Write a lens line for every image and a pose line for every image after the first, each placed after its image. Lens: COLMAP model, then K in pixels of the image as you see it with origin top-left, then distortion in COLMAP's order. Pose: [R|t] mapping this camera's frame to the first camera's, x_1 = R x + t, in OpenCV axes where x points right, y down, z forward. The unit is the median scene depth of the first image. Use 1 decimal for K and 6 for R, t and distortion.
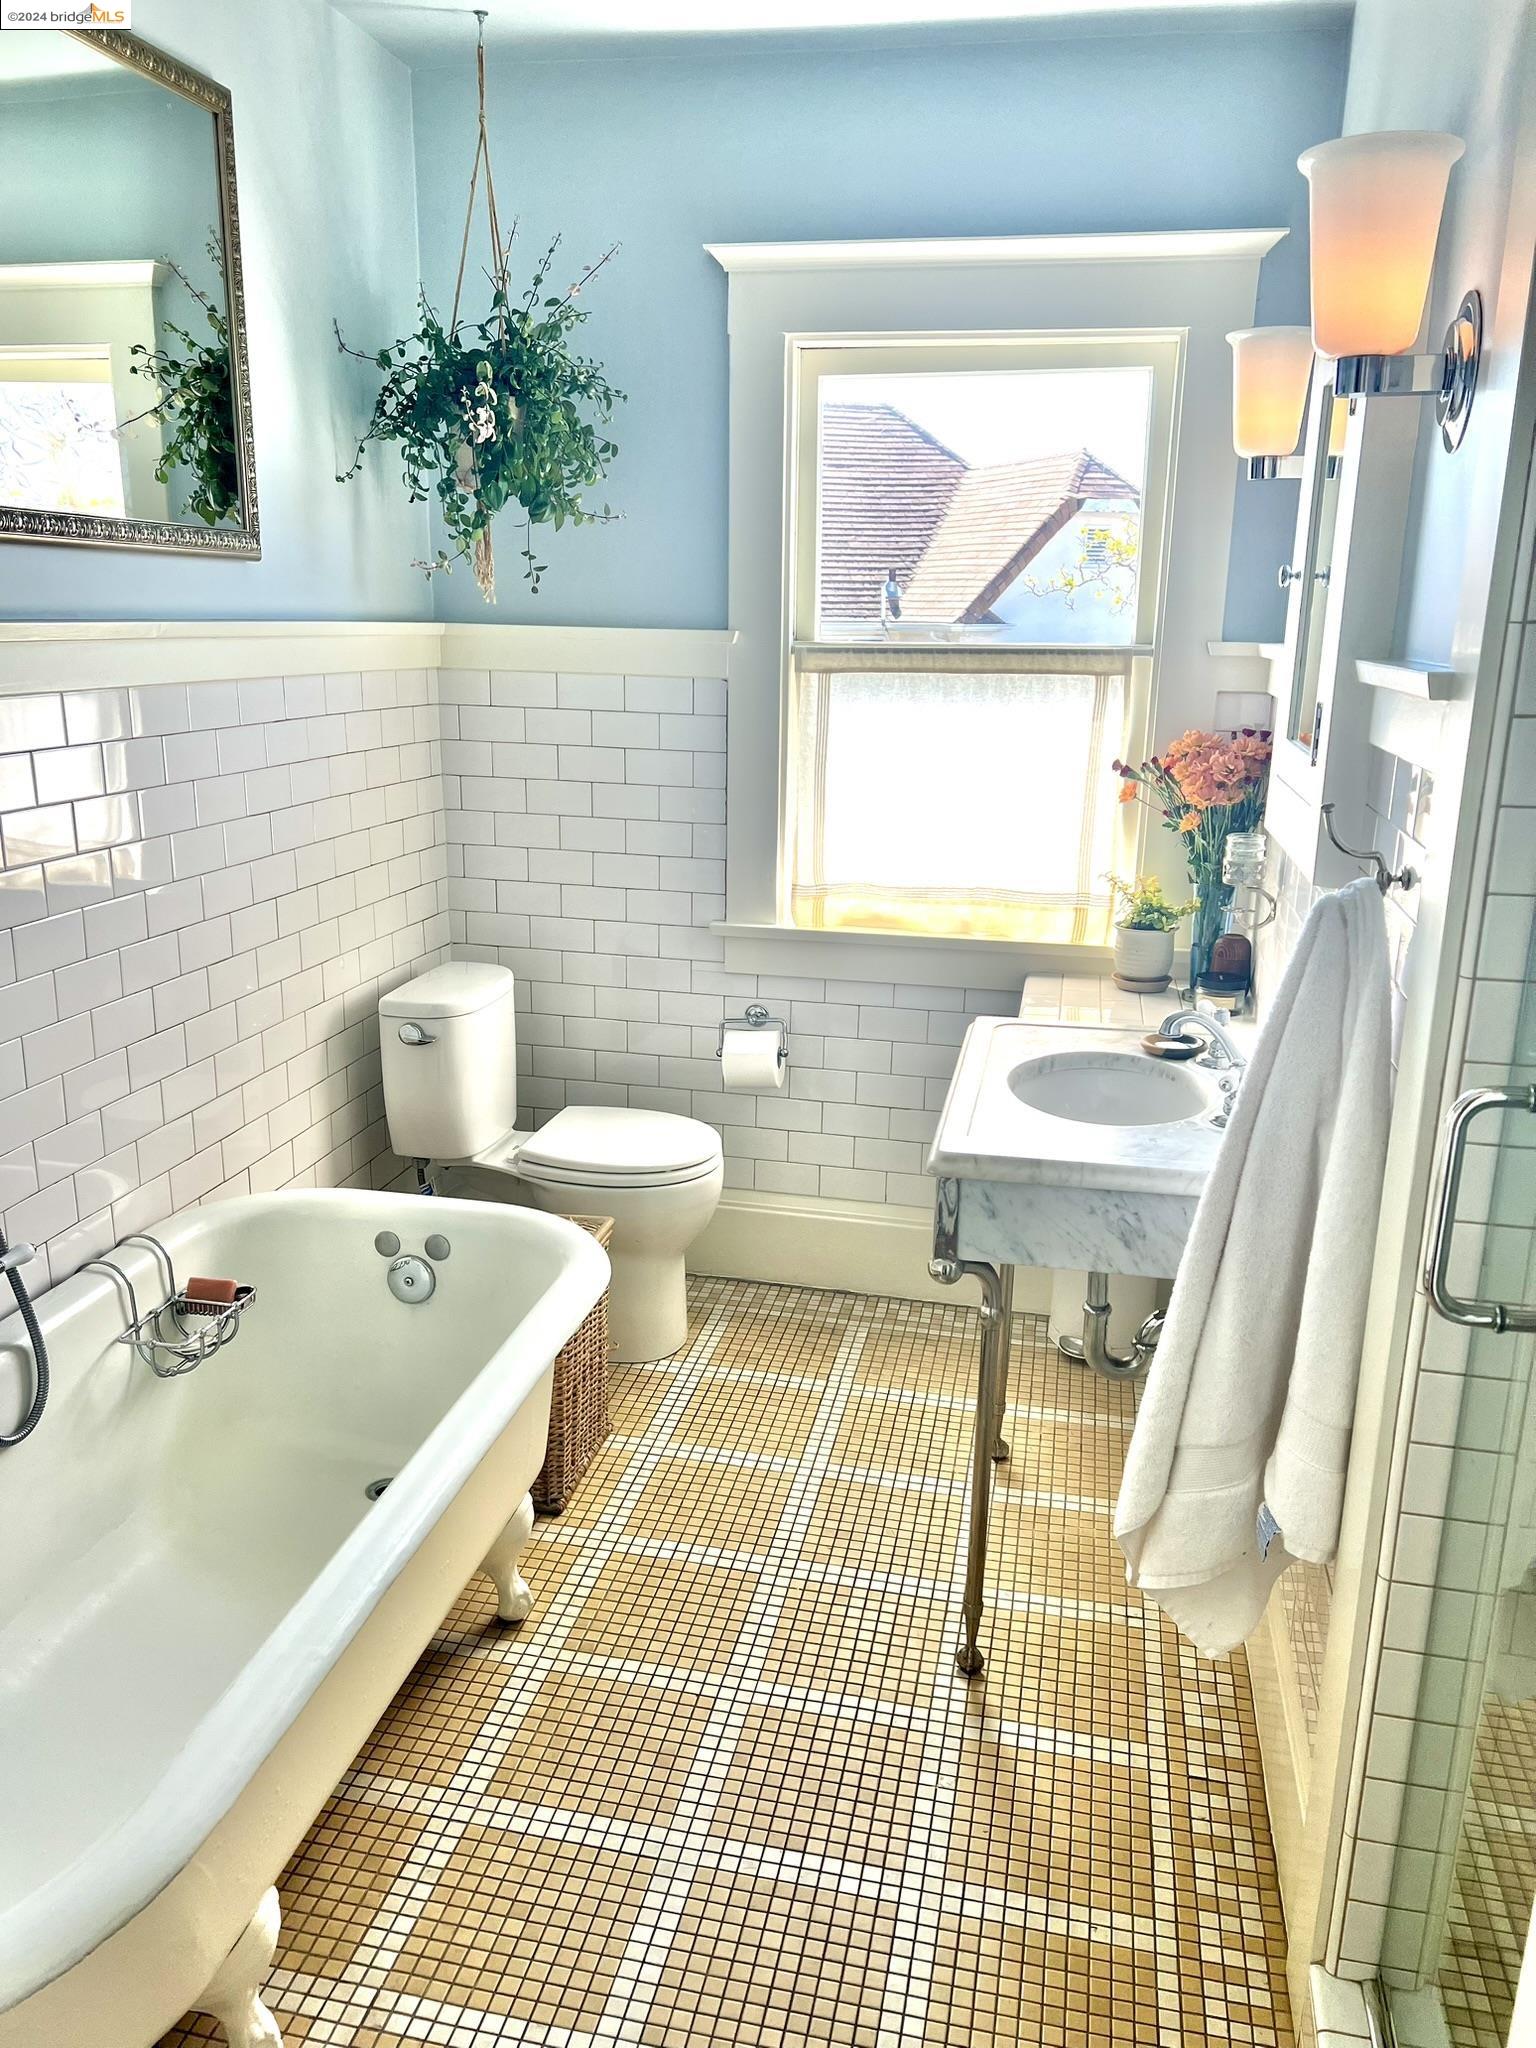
lens RADIAL K [[1525.9, 0, 768.0], [0, 1525.9, 1024.0], [0, 0, 1]] dist [0.100706, -0.170411]
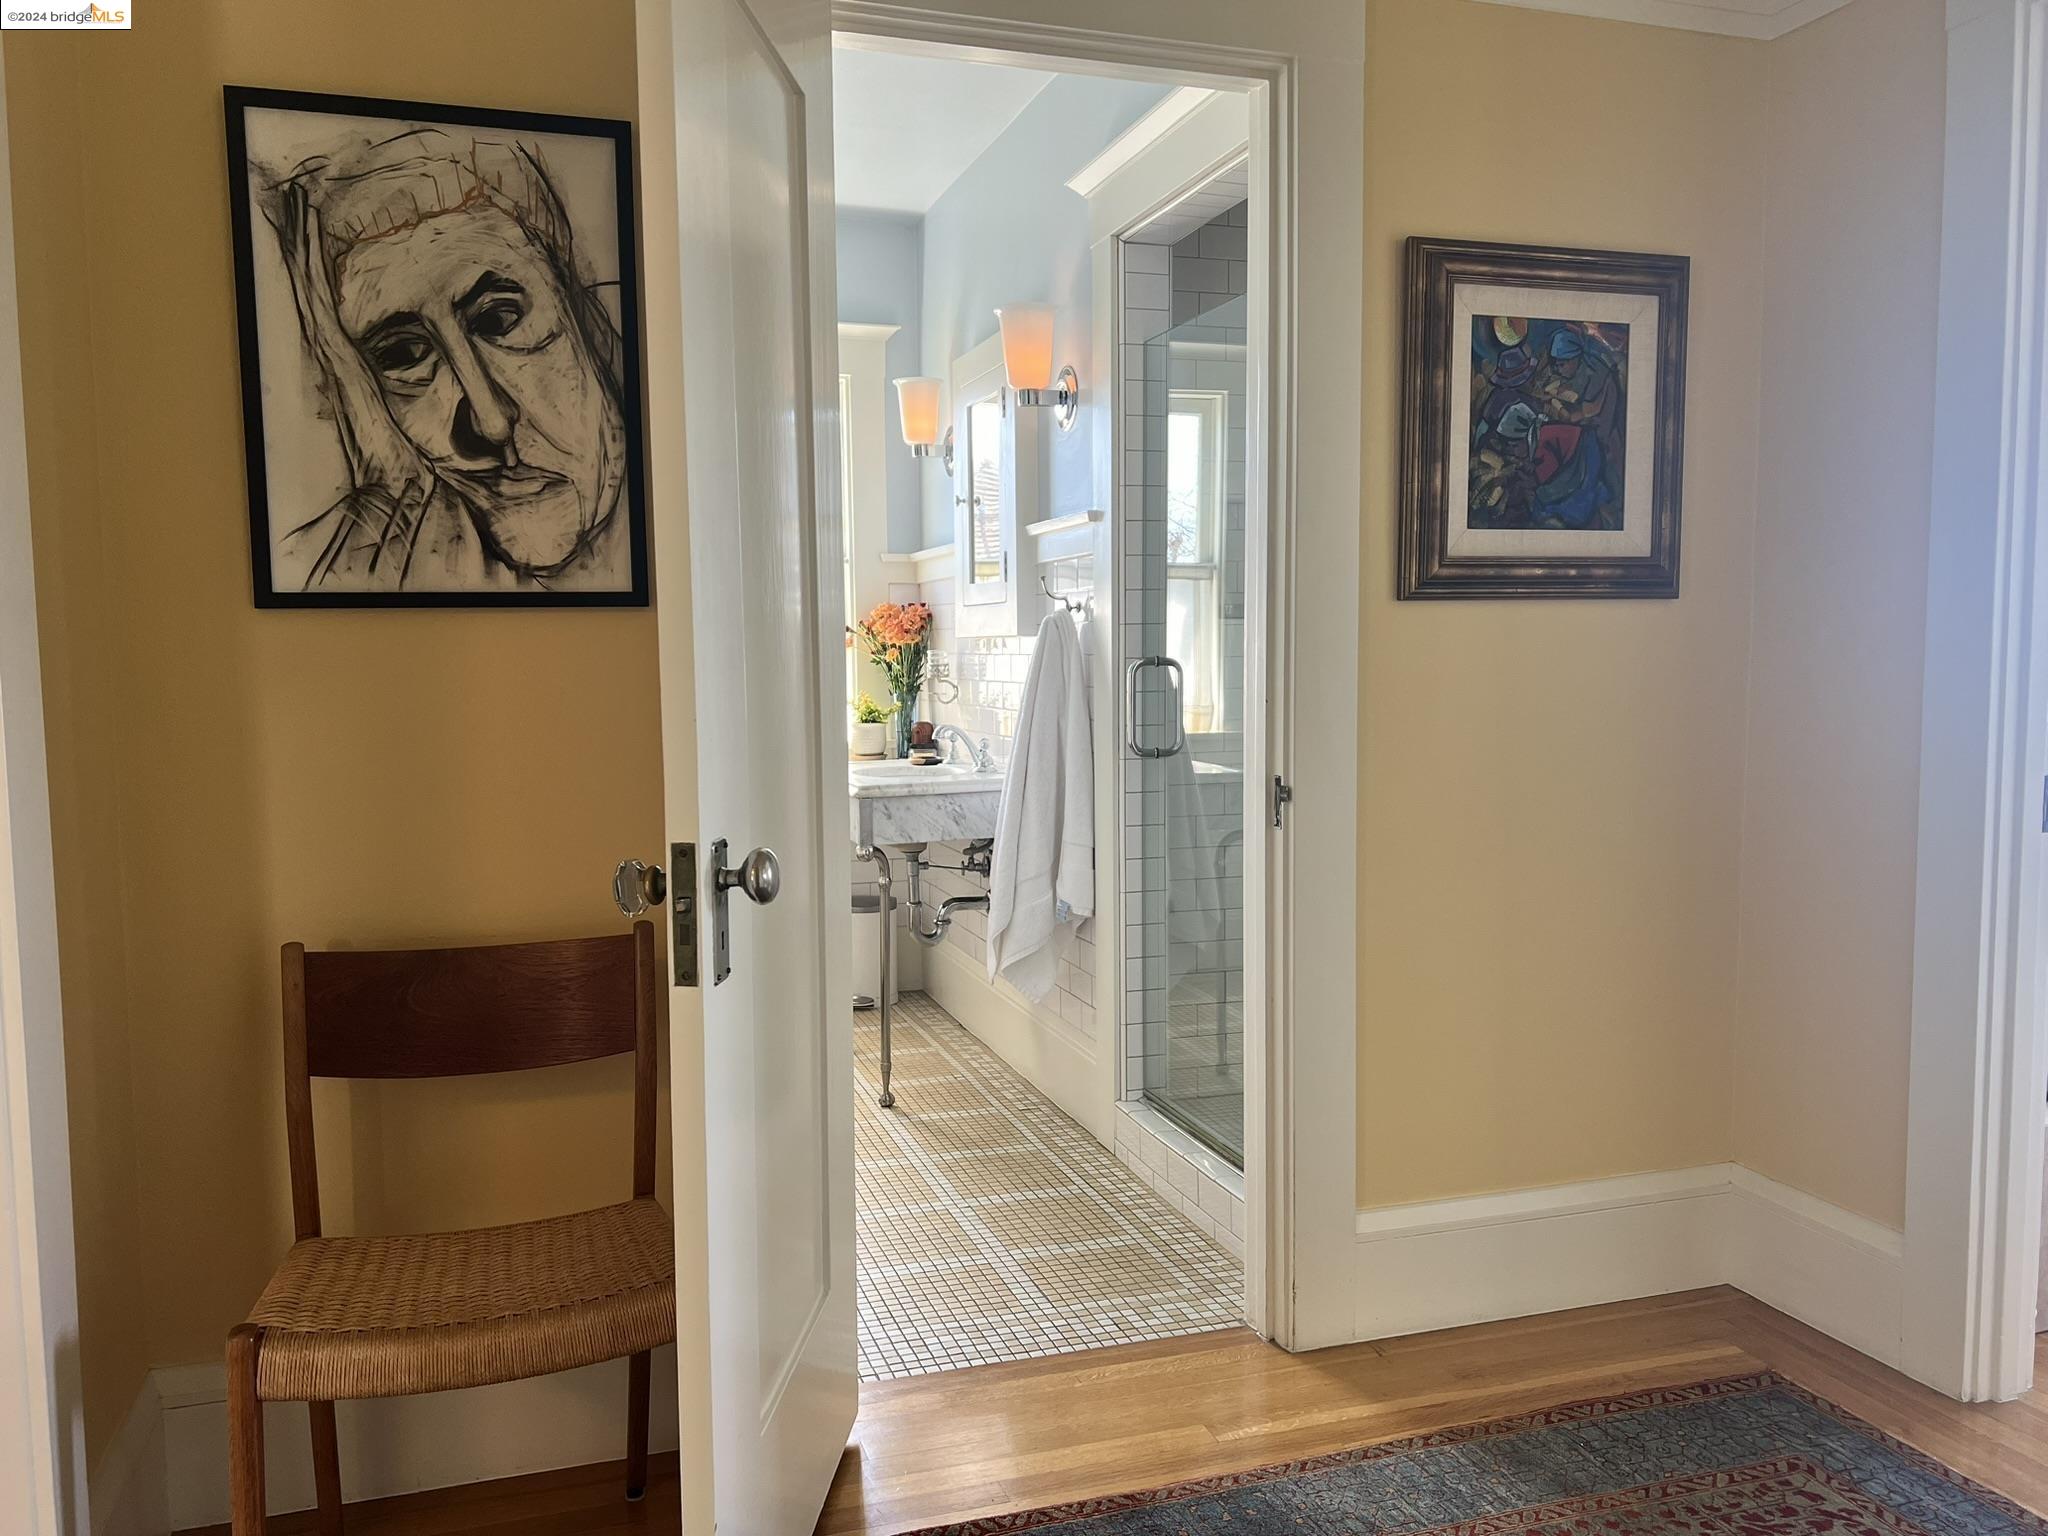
lens RADIAL K [[1525.9, 0, 1024.0], [0, 1525.9, 768.0], [0, 0, 1]] dist [0.100706, -0.170411]
pose [[0.866888, -0.068946, 0.493713, -0.572217], [0.153901, 0.979025, -0.133508, 0.310847], [-0.474153, 0.191719, 0.859315, -0.629228]]
